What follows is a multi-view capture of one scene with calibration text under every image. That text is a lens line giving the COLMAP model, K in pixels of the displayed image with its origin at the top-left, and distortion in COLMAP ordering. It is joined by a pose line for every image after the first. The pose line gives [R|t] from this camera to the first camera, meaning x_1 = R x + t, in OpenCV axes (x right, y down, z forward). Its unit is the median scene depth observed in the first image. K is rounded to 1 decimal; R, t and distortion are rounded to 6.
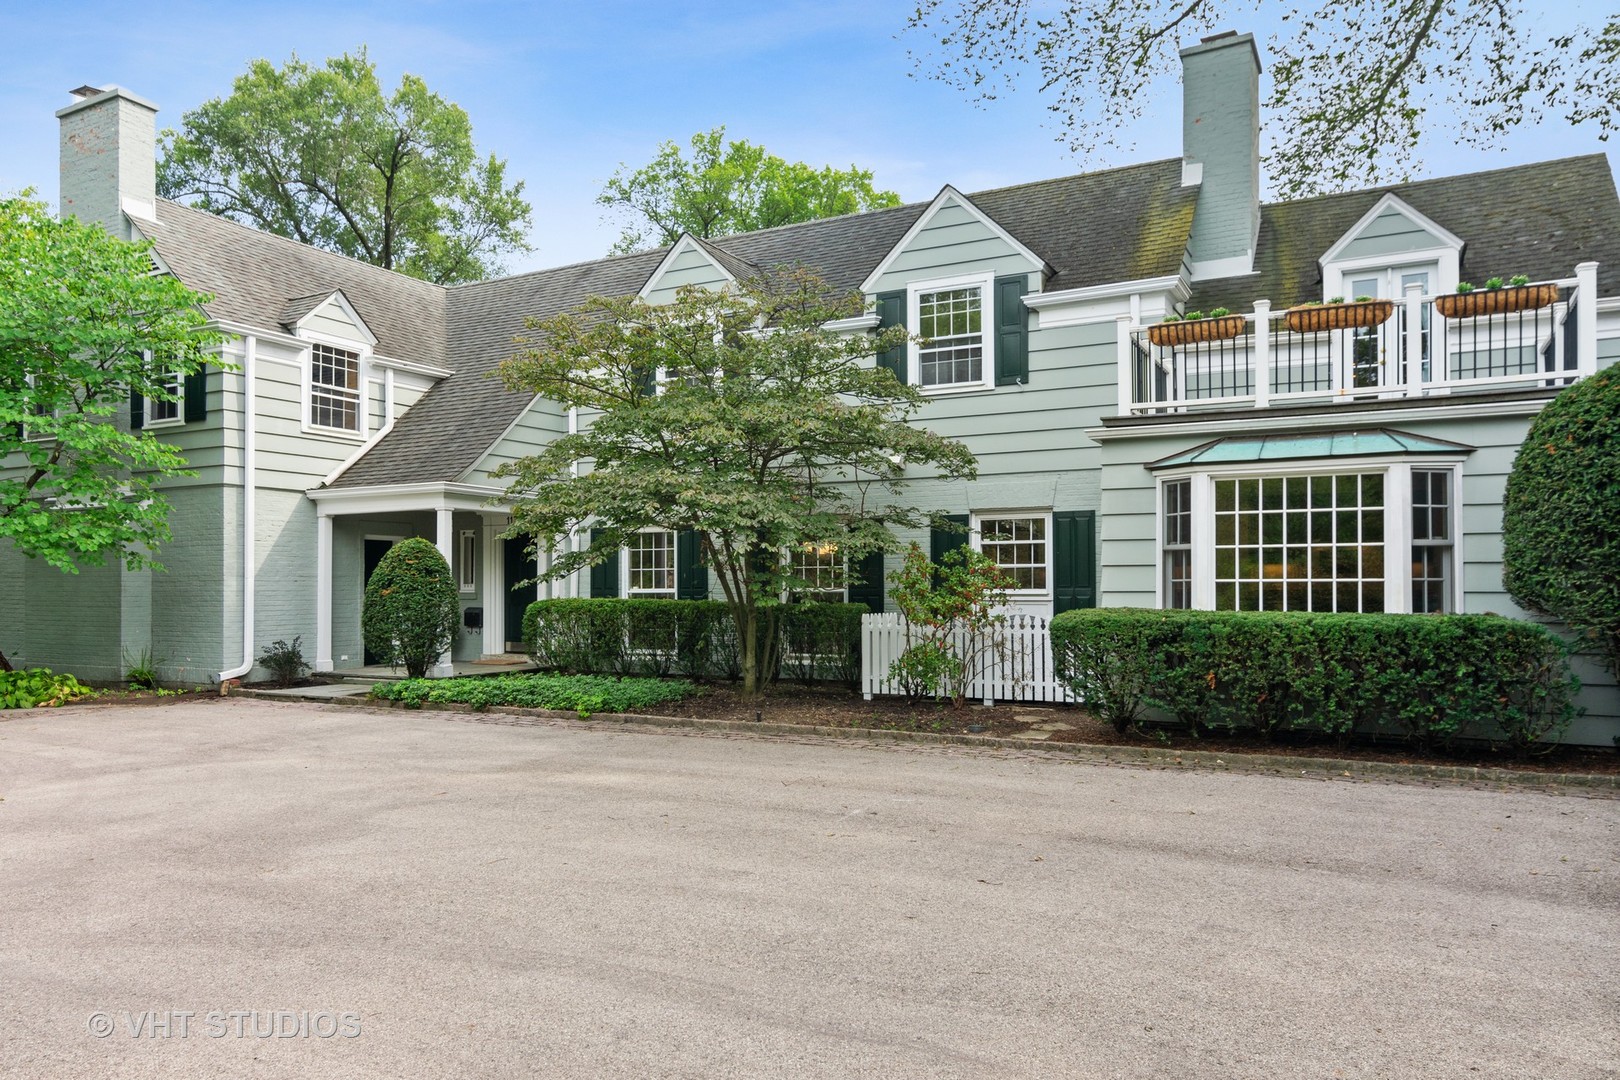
lens RADIAL K [[1114.4, 0, 810.0], [0, 1114.4, 577.8], [0, 0, 1]] dist [0.002374, 0.000343]
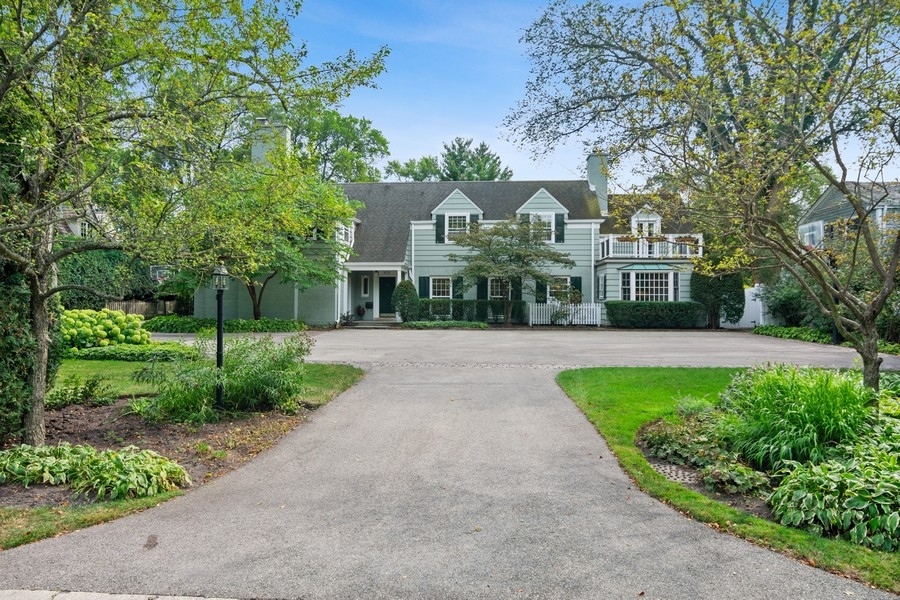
lens RADIAL K [[583.9, 0, 450.0], [0, 583.9, 300.0], [0, 0, 1]] dist [-0.000472, -0.000016]
pose [[0.918899, 0.008114, 0.394408, -1.228436], [-0.010408, 0.999939, 0.003678, 0.023234], [-0.394355, -0.007485, 0.918928, -0.880634]]
